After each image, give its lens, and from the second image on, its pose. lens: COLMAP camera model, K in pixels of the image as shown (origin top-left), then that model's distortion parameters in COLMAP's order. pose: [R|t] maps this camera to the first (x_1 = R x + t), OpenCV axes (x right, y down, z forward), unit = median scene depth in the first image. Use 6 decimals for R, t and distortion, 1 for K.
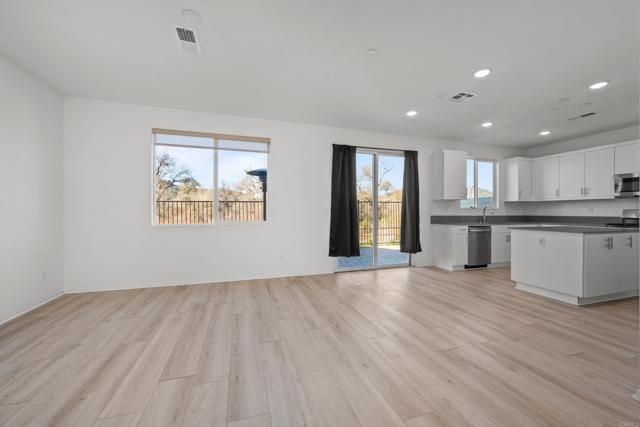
lens RADIAL K [[254.5, 0, 320.2], [0, 254.5, 210.8], [0, 0, 1]] dist [0.007182, 0.000302]
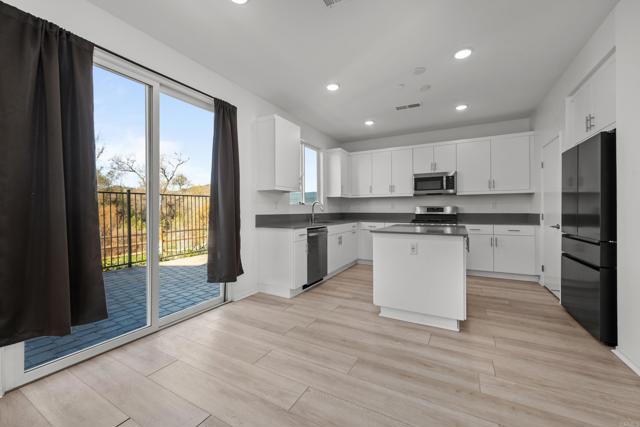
lens RADIAL K [[254.5, 0, 321.2], [0, 254.5, 209.2], [0, 0, 1]] dist [0.007182, 0.000302]
pose [[0.726654, -0.003423, 0.686995, 0.114298], [0.001999, 0.999994, 0.002868, 0.003113], [-0.687001, -0.000710, 0.726657, 0.426787]]
